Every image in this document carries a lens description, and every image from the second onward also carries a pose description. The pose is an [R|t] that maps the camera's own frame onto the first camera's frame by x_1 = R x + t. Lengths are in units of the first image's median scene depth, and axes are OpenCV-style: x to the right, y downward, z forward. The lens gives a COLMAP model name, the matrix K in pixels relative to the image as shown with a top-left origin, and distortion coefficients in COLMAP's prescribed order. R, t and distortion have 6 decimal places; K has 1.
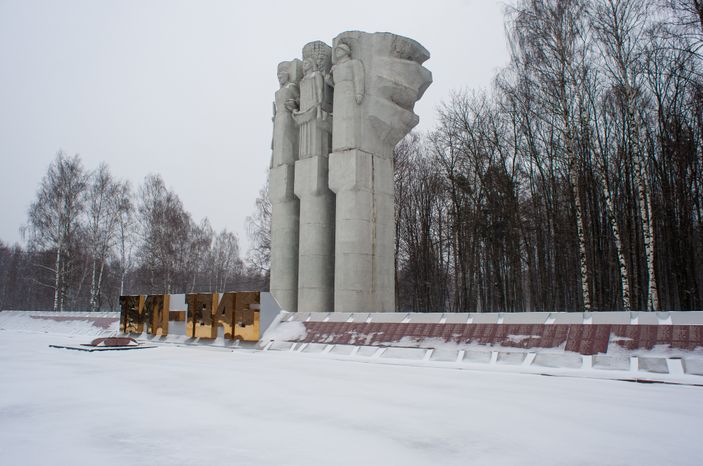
lens RADIAL K [[529.8, 0, 351.5], [0, 529.8, 233.0], [0, 0, 1]] dist [-0.051184, 0.053897]
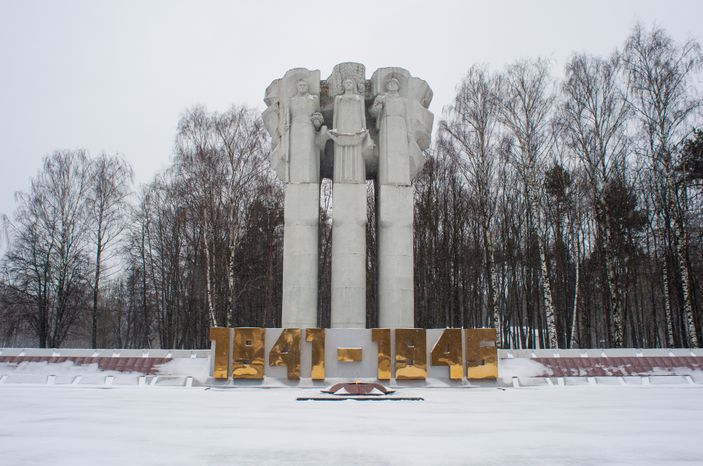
lens RADIAL K [[553.7, 0, 358.4], [0, 553.7, 243.3], [0, 0, 1]] dist [-0.073720, 0.060706]
pose [[0.736148, 0.125020, 0.665173, -1.055654], [-0.101928, 0.992061, -0.073654, 0.051311], [-0.669101, -0.013580, 0.743047, 0.389220]]
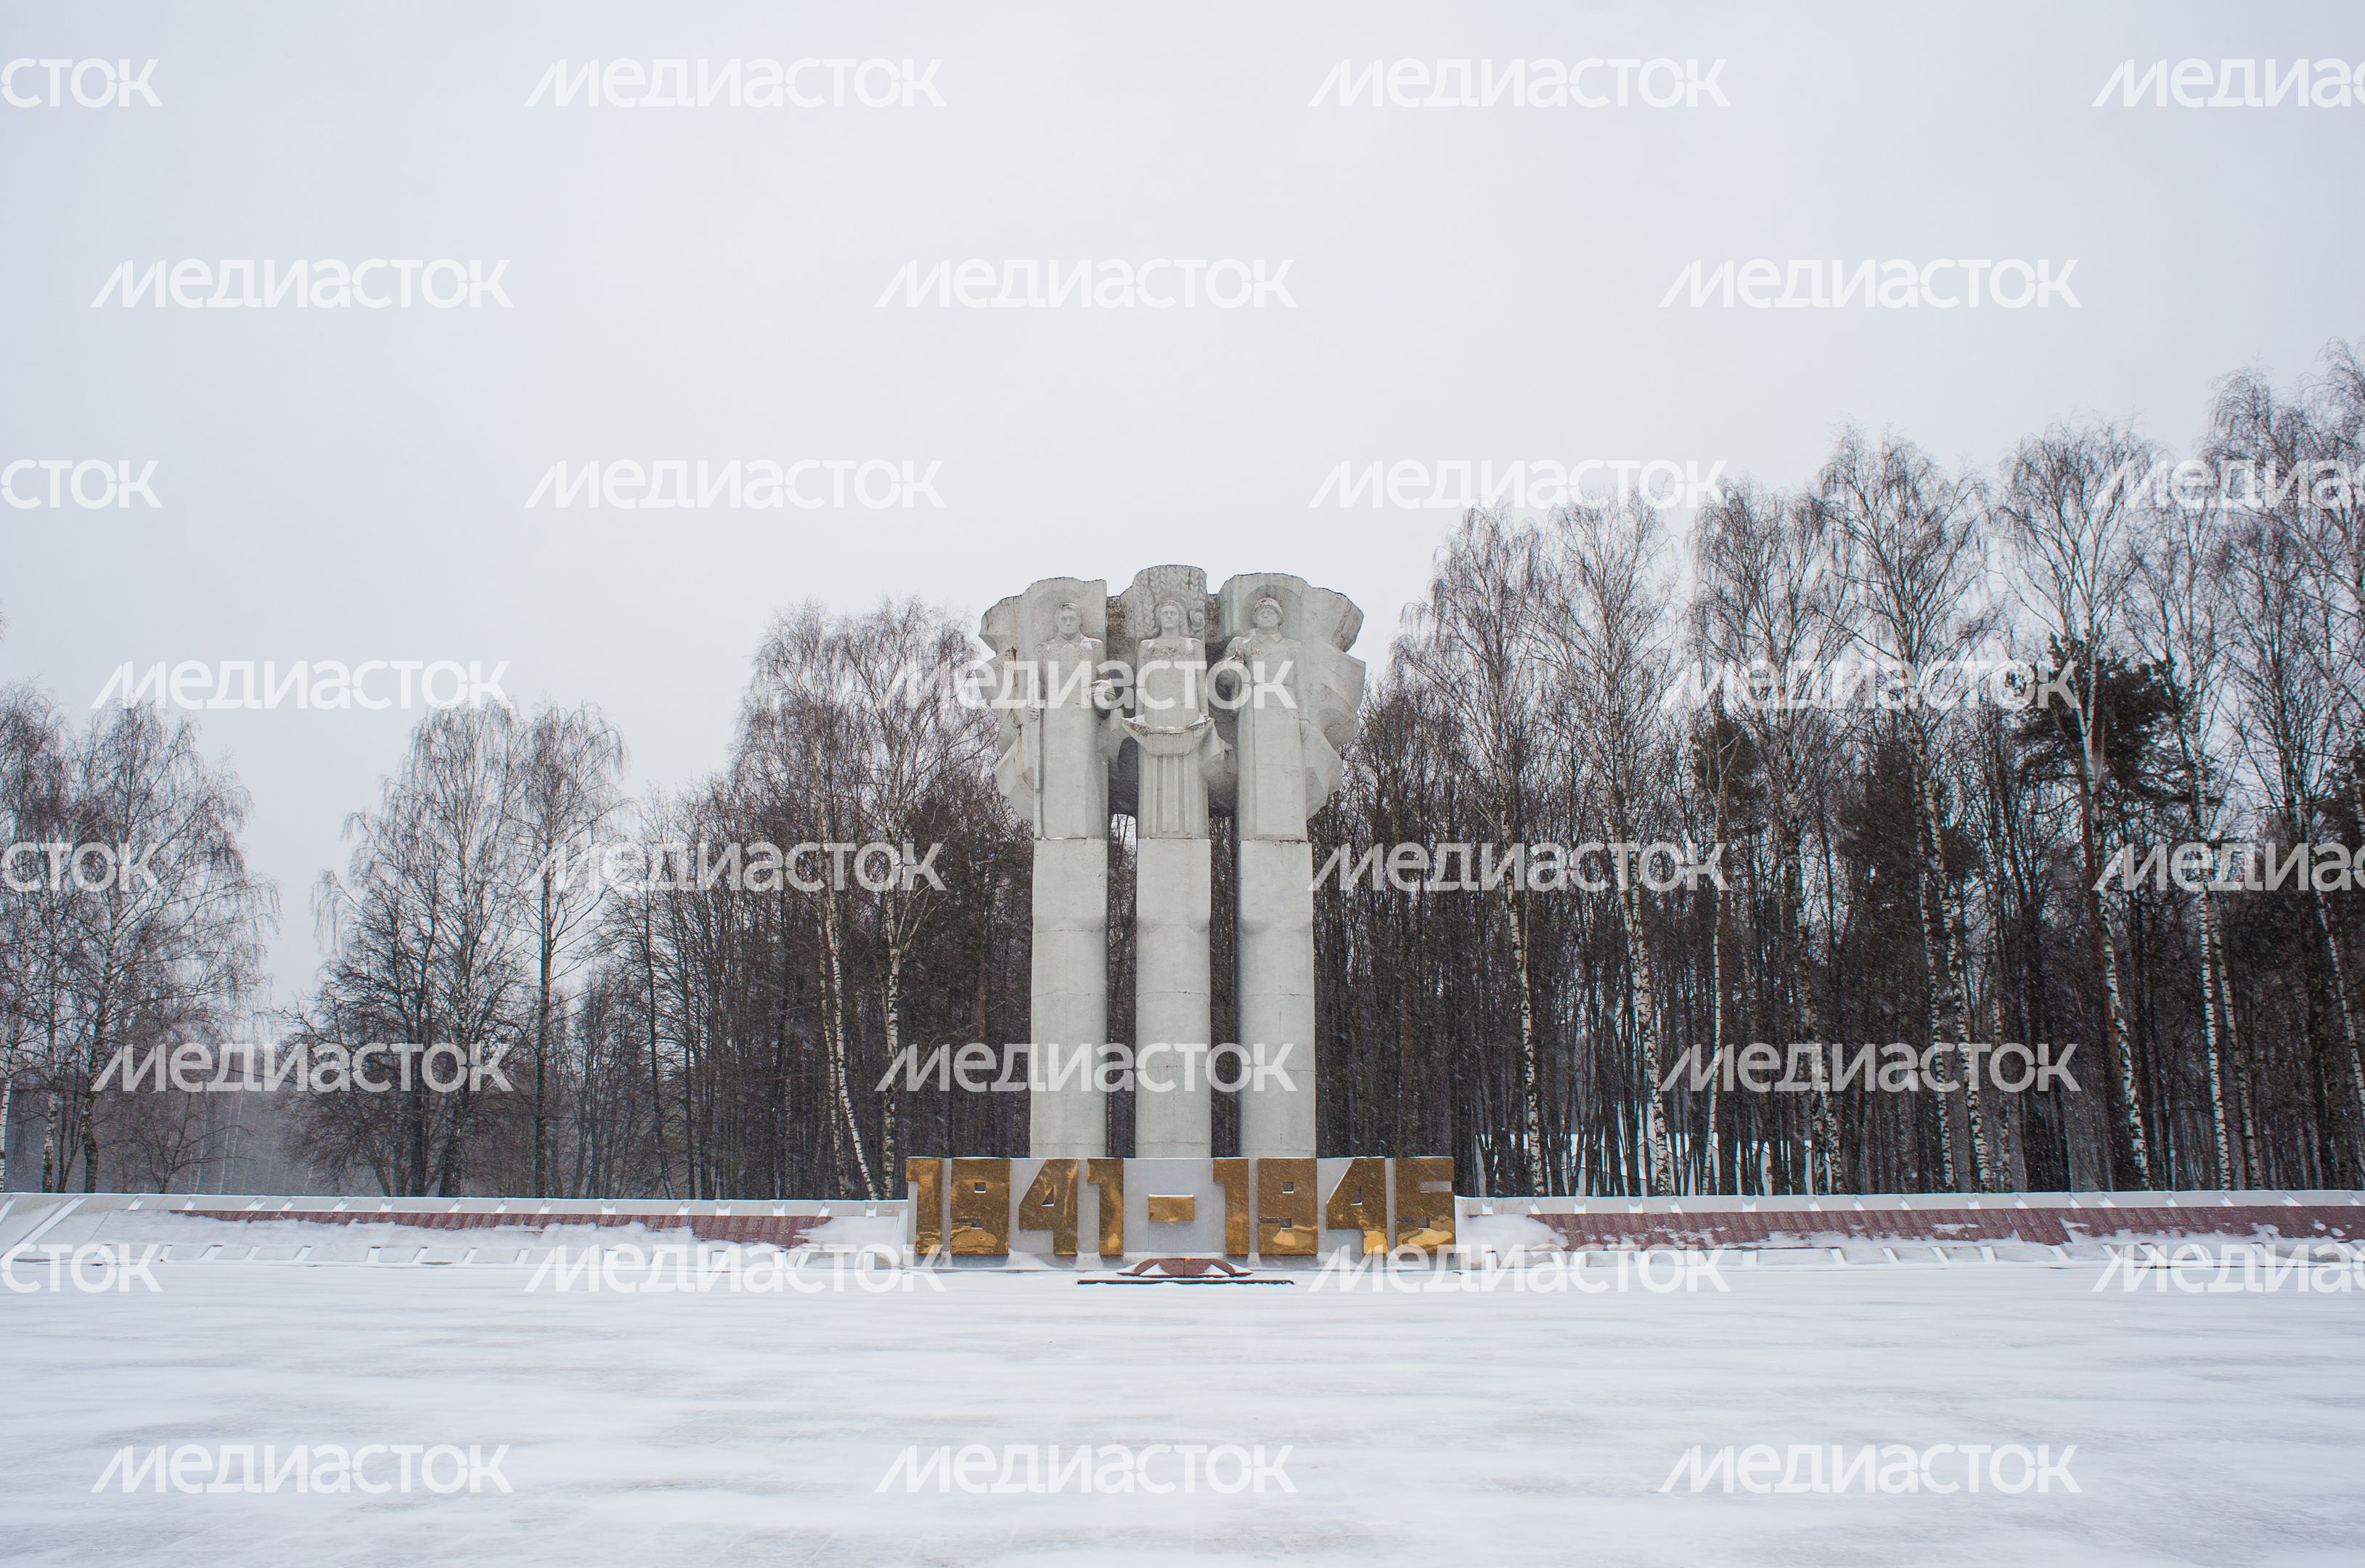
lens RADIAL K [[1739.5, 0, 1159.9], [0, 1739.5, 854.5], [0, 0, 1]] dist [-0.081100, 0.081386]
pose [[0.760150, 0.122766, 0.638044, -1.475873], [-0.094851, 0.992435, -0.077951, -0.024620], [-0.642787, -0.001264, 0.766044, -0.112542]]
